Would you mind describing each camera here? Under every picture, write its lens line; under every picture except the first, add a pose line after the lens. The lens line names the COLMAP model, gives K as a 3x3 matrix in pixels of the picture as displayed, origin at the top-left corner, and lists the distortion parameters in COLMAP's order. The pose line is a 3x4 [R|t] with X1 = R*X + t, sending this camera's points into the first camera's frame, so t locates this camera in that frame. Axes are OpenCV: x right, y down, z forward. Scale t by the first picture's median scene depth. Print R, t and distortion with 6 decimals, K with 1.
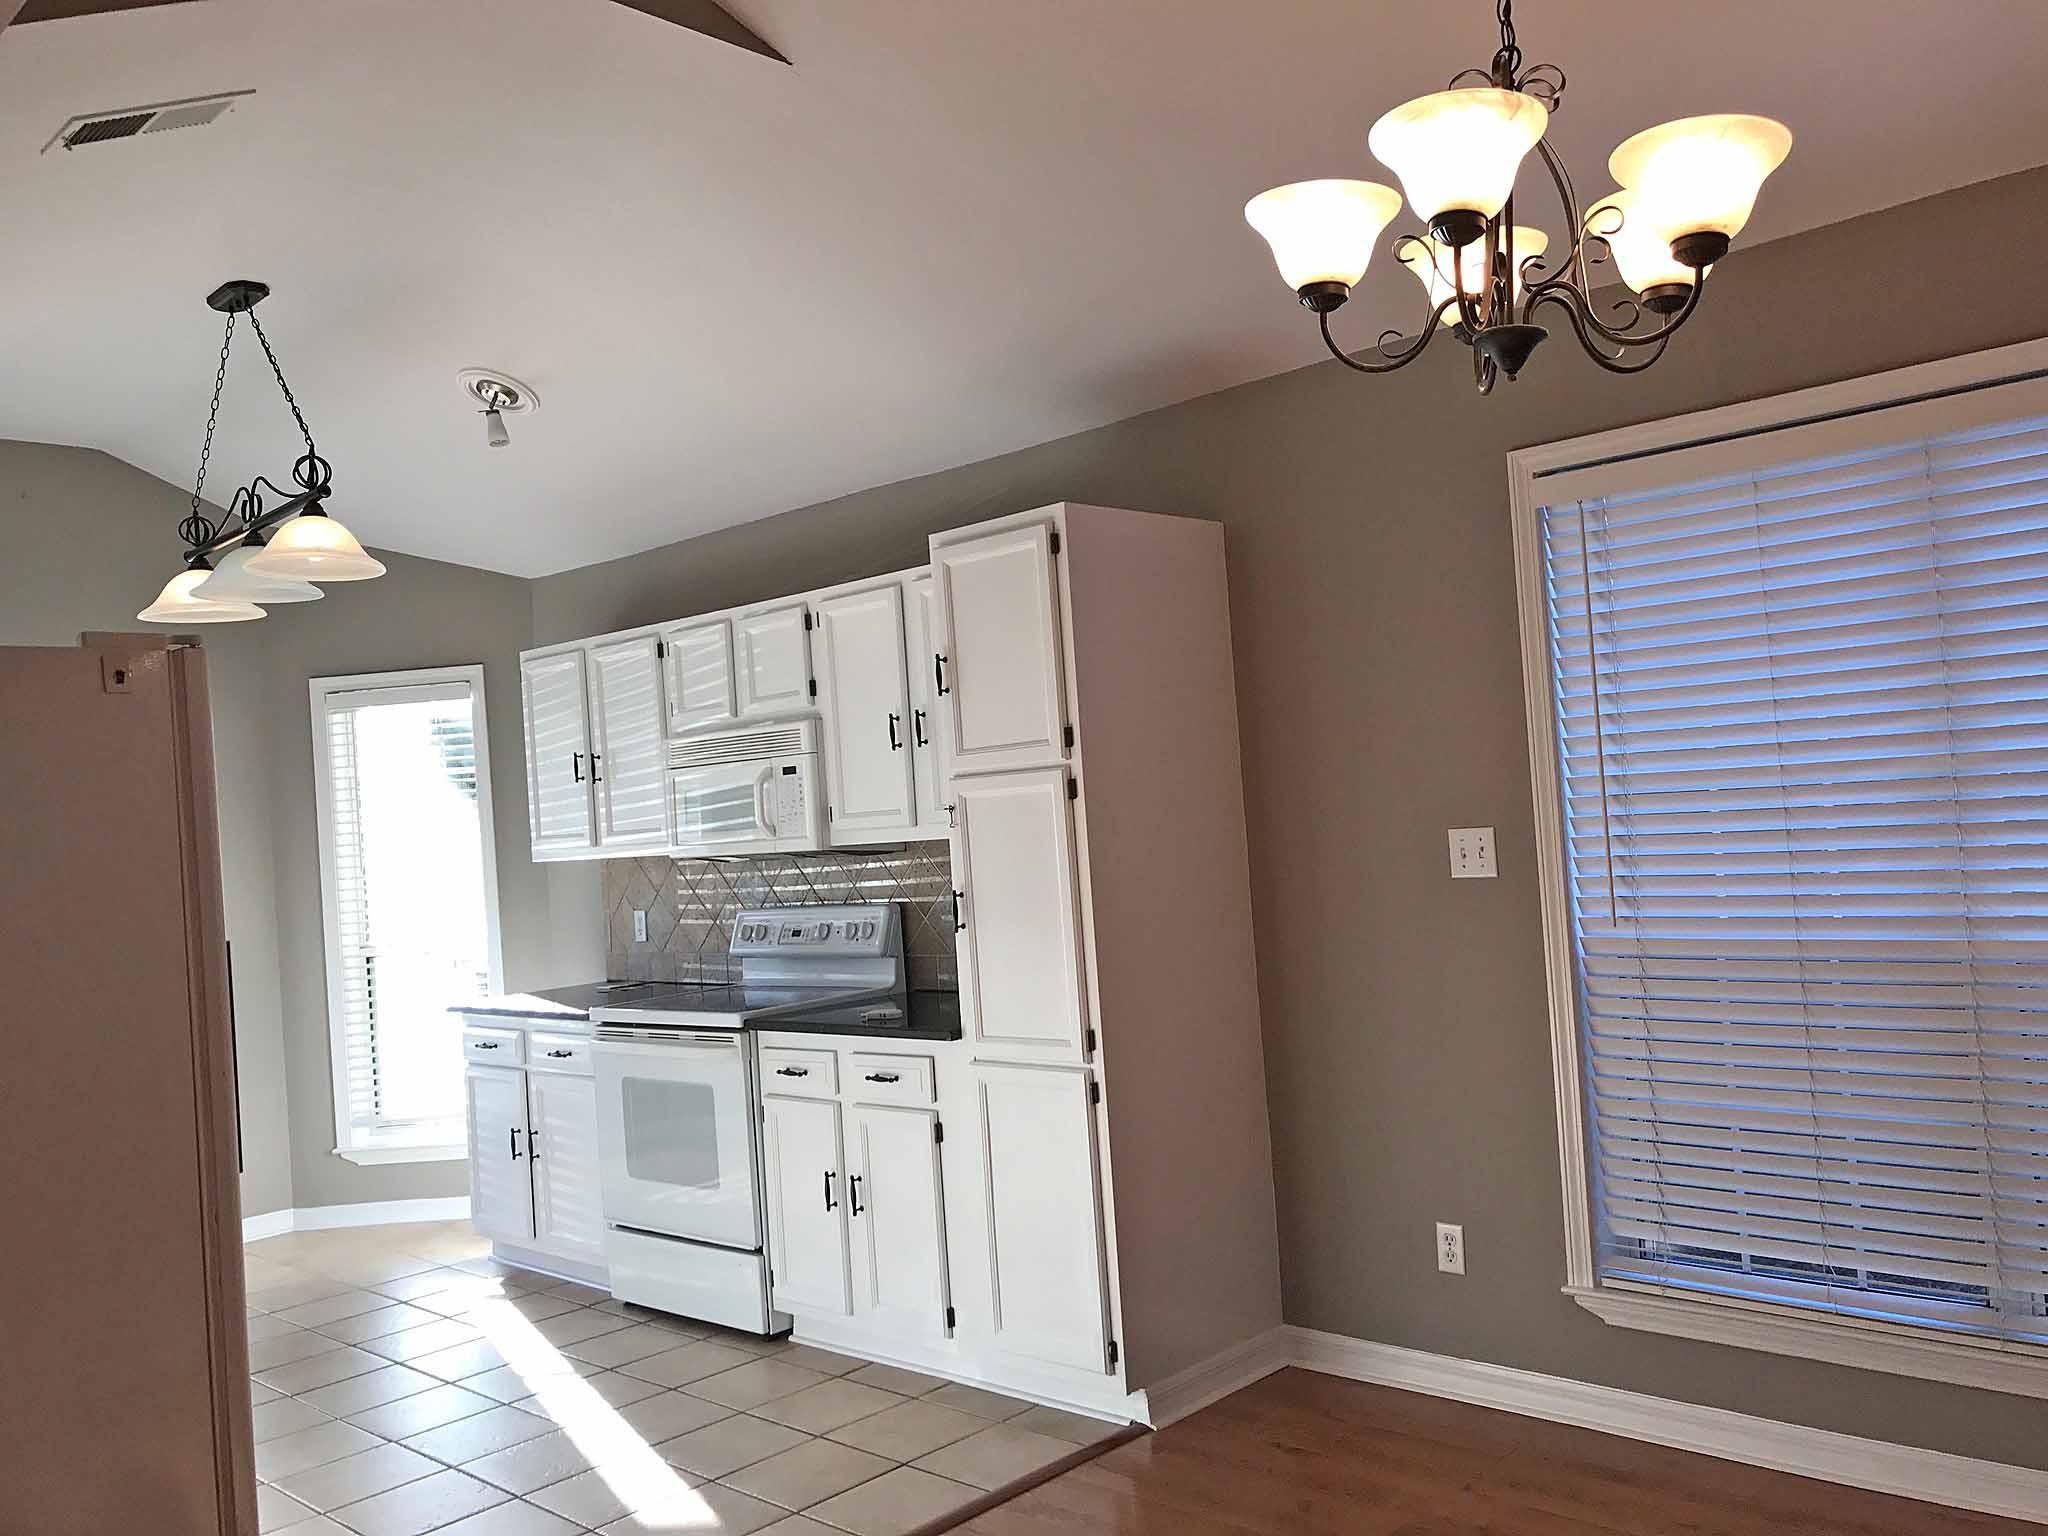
lens RADIAL K [[1721.9, 0, 1058.8], [0, 1721.9, 768.9], [0, 0, 1]] dist [-0.006483, -0.008996]
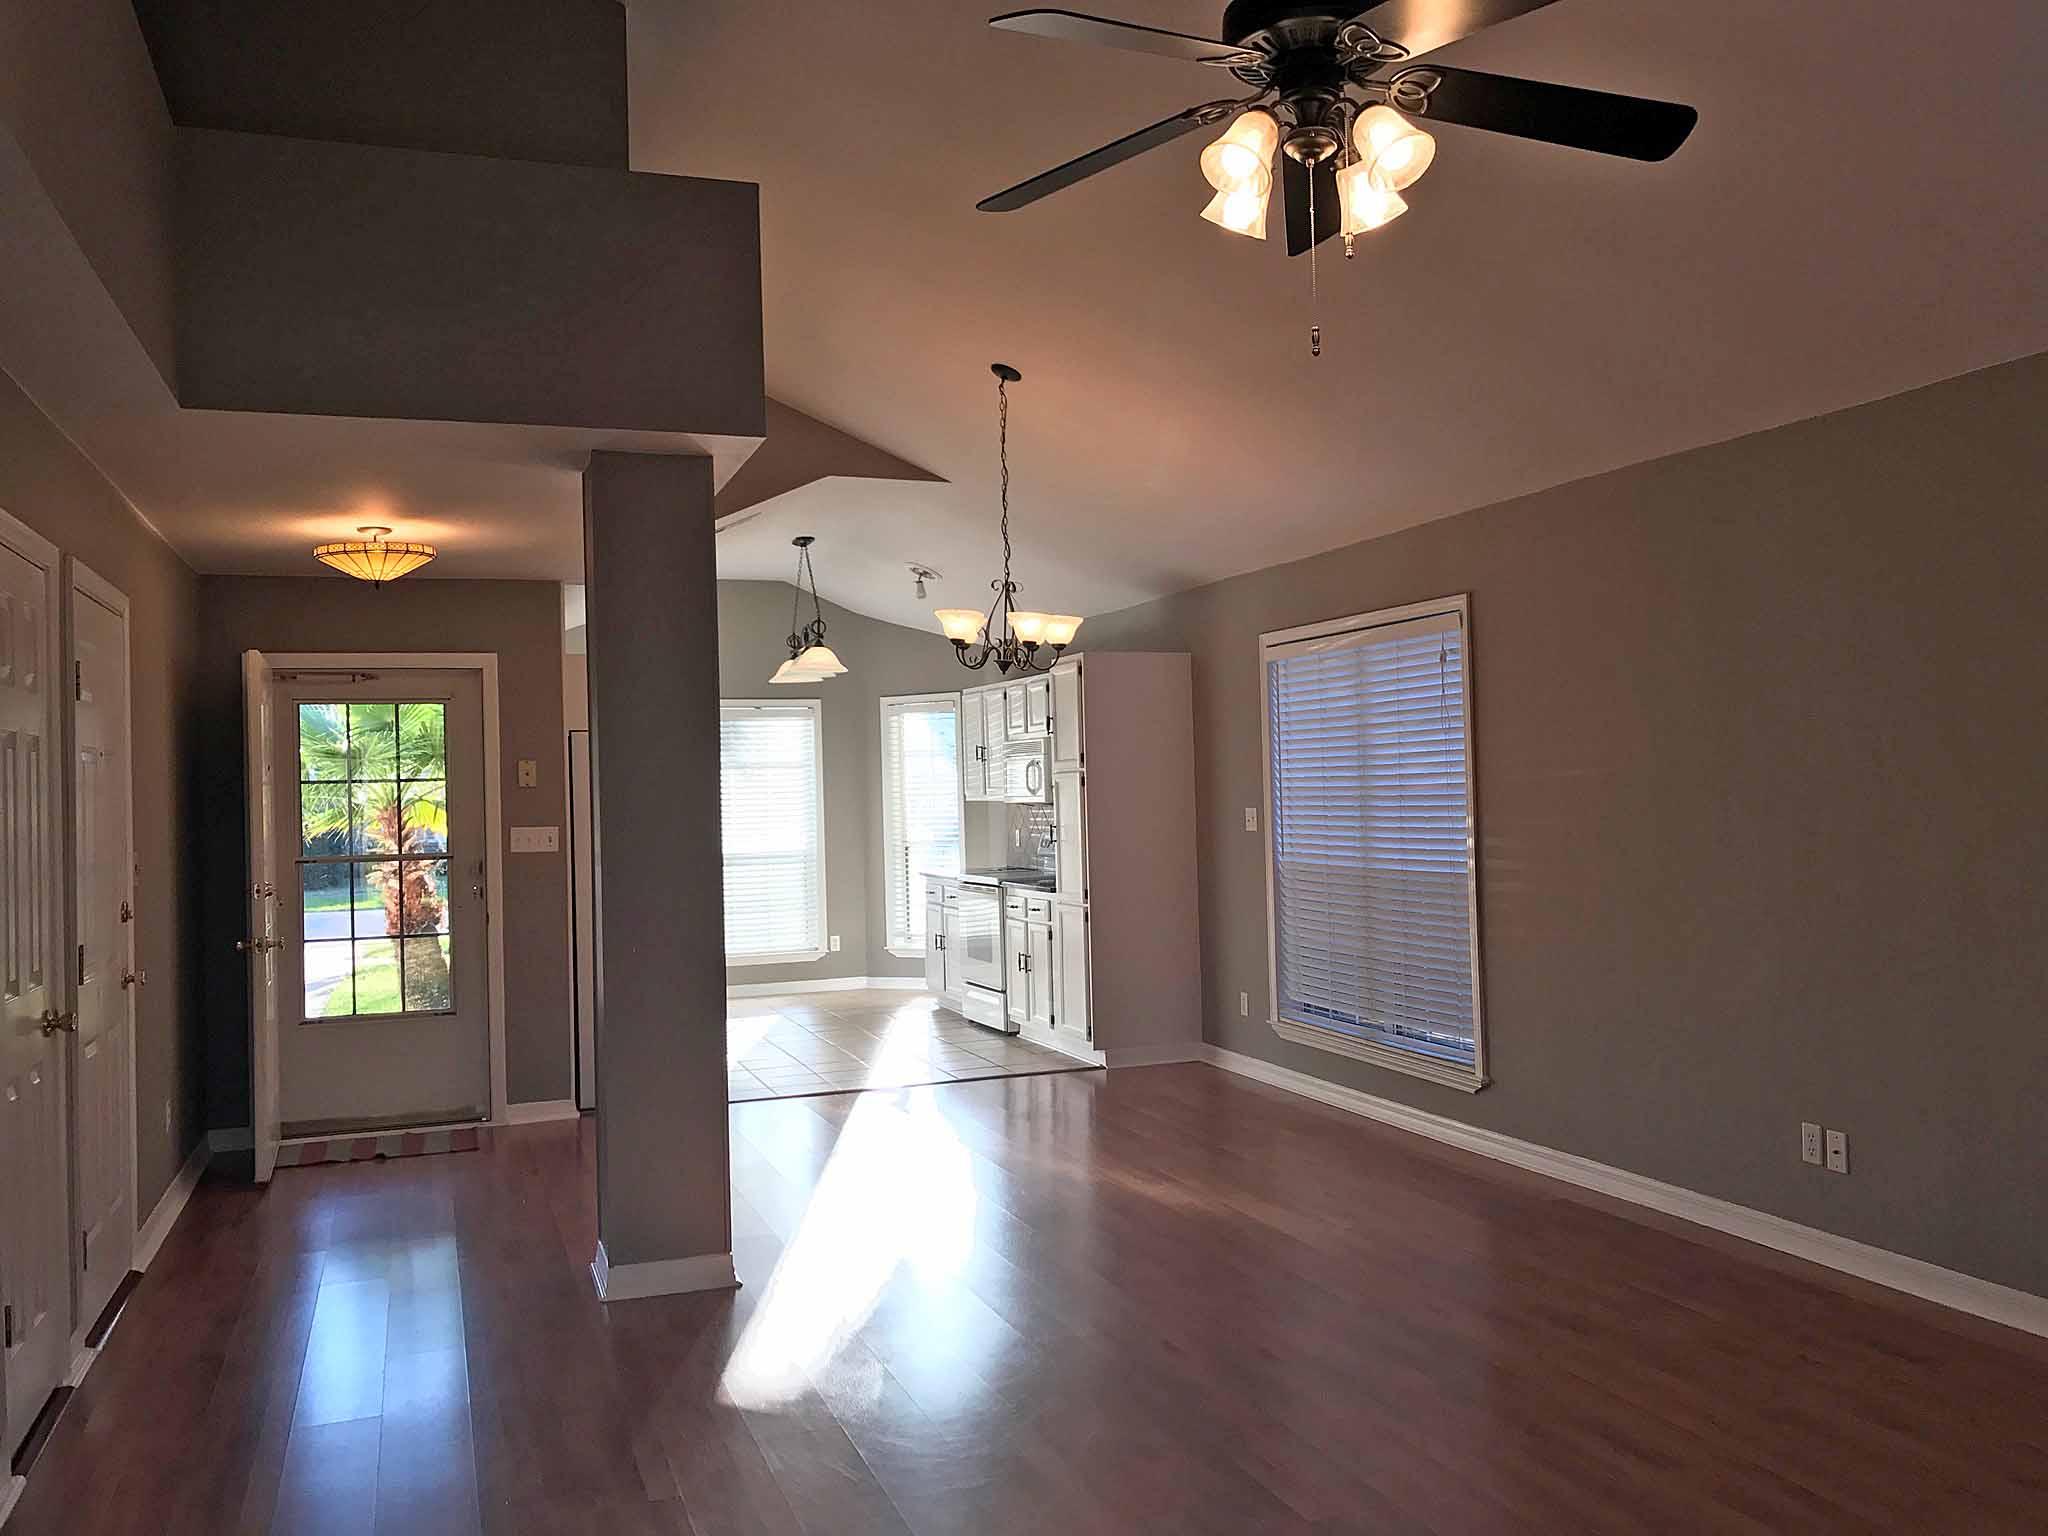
lens RADIAL K [[1698.1, 0, 1024.0], [0, 1698.1, 768.0], [0, 0, 1]] dist [0.043431, -0.075394]
pose [[0.891200, 0.039868, -0.451855, 0.848640], [-0.024110, 0.998885, 0.040582, -0.084430], [0.452969, -0.025272, 0.891168, -0.909980]]
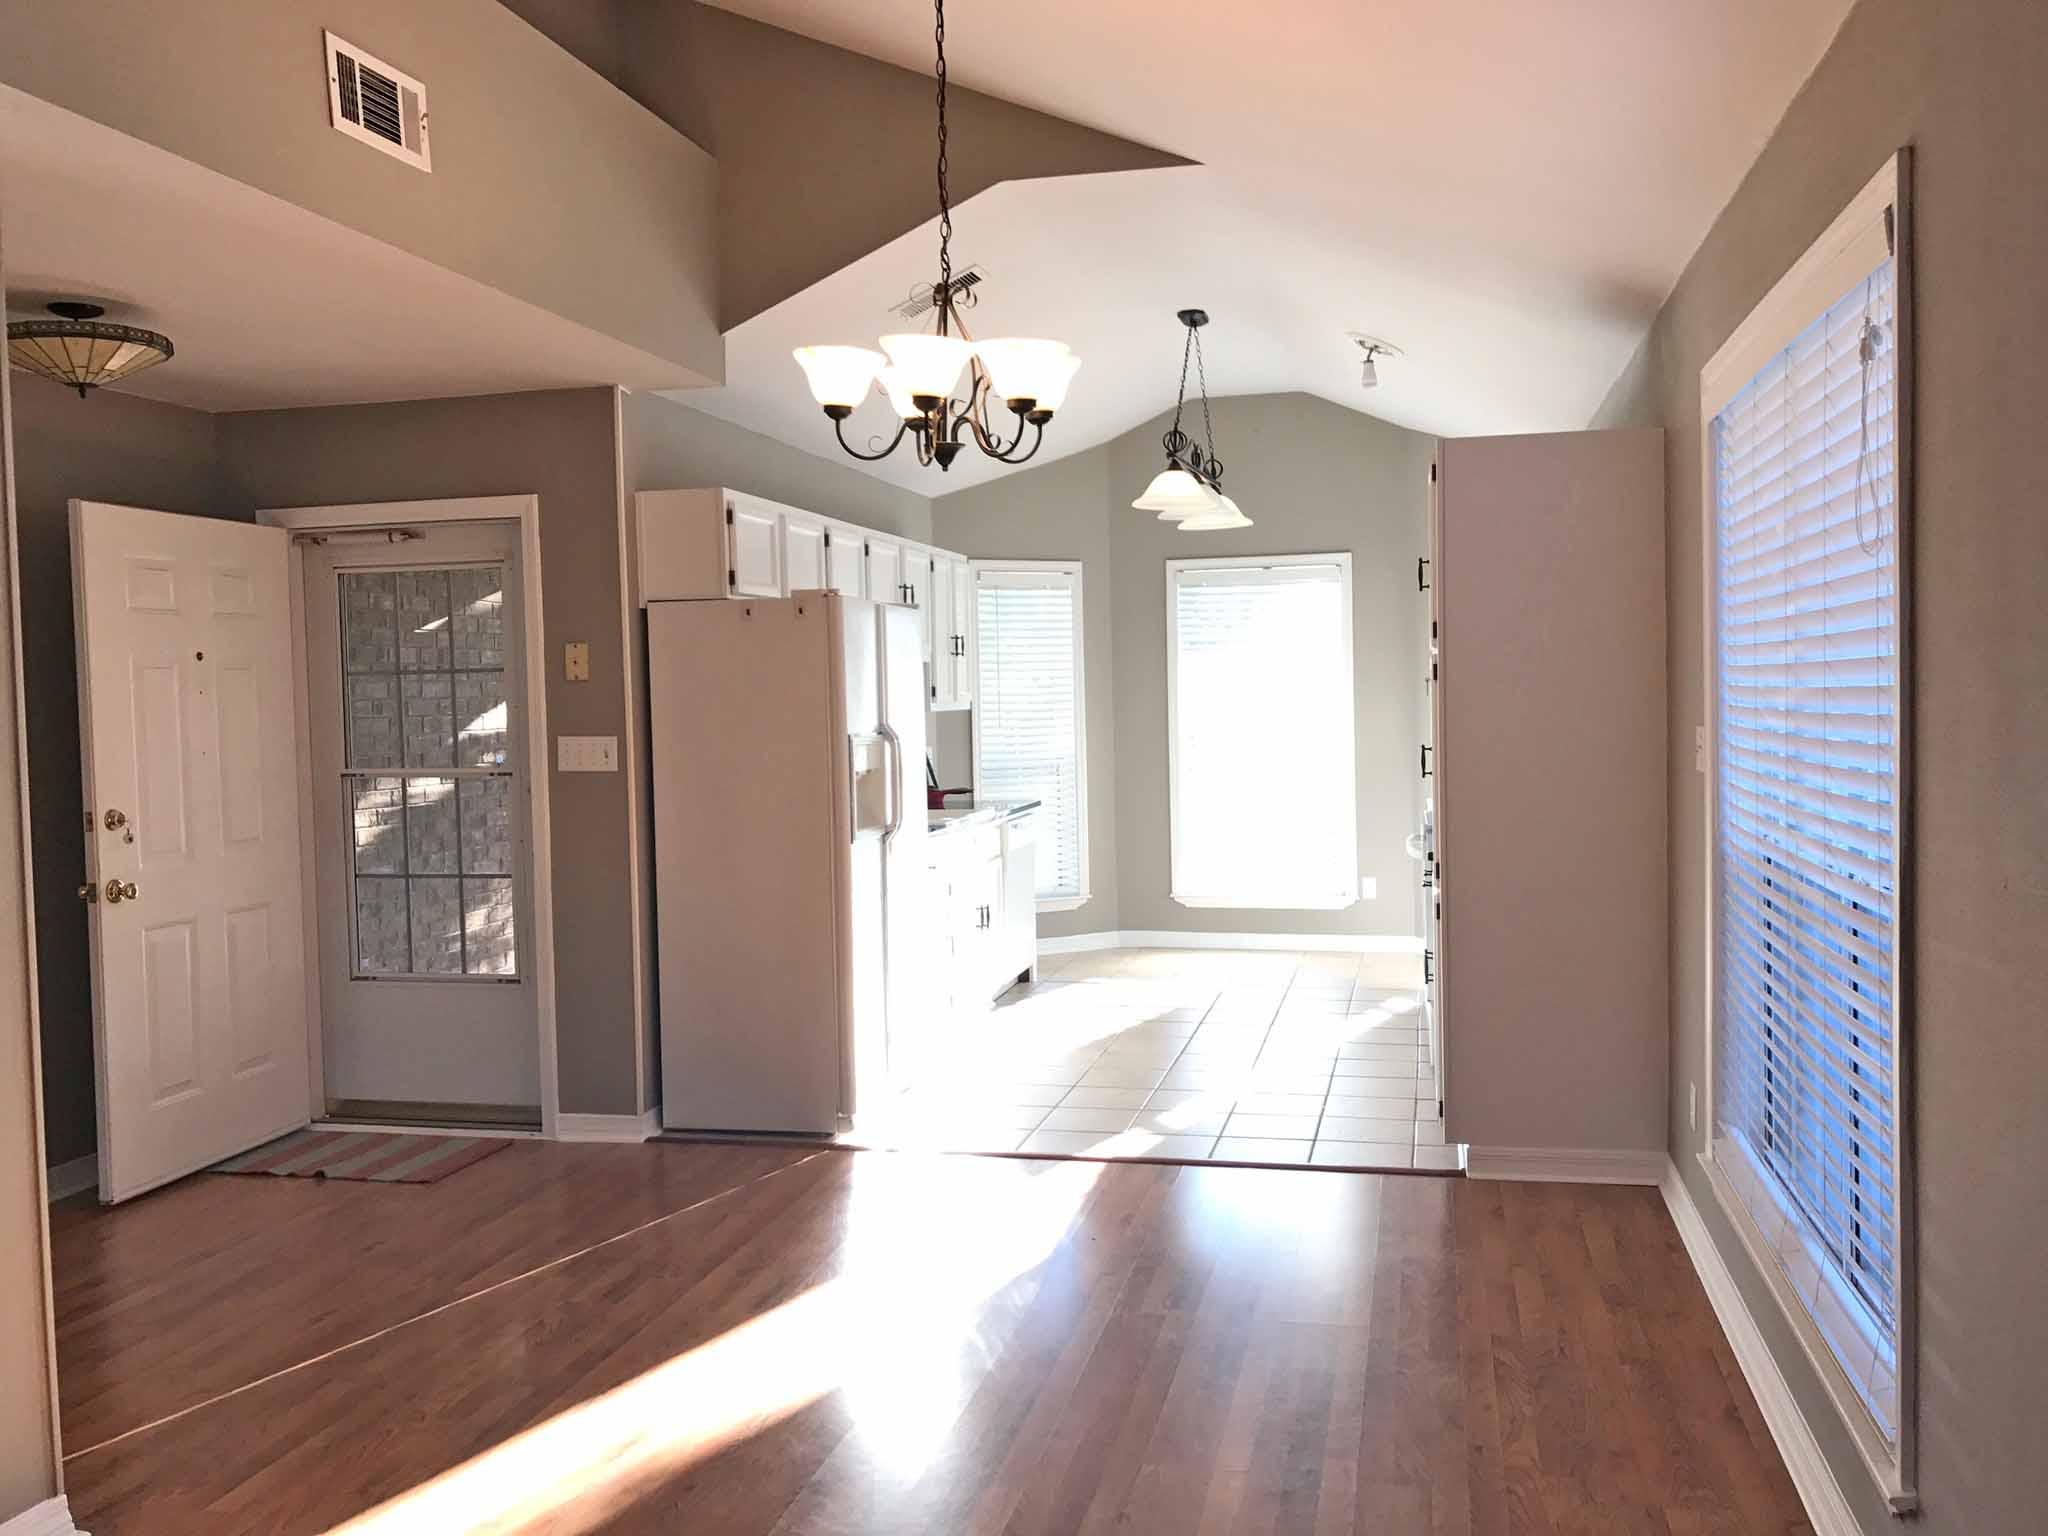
lens RADIAL K [[1699.1, 0, 1024.0], [0, 1699.1, 768.0], [0, 0, 1]] dist [0.074428, -0.000127]
pose [[0.493651, 0.096784, -0.864258, 0.868625], [0.010821, 0.993028, 0.117385, -0.061865], [0.869593, -0.067299, 0.489162, 0.105276]]
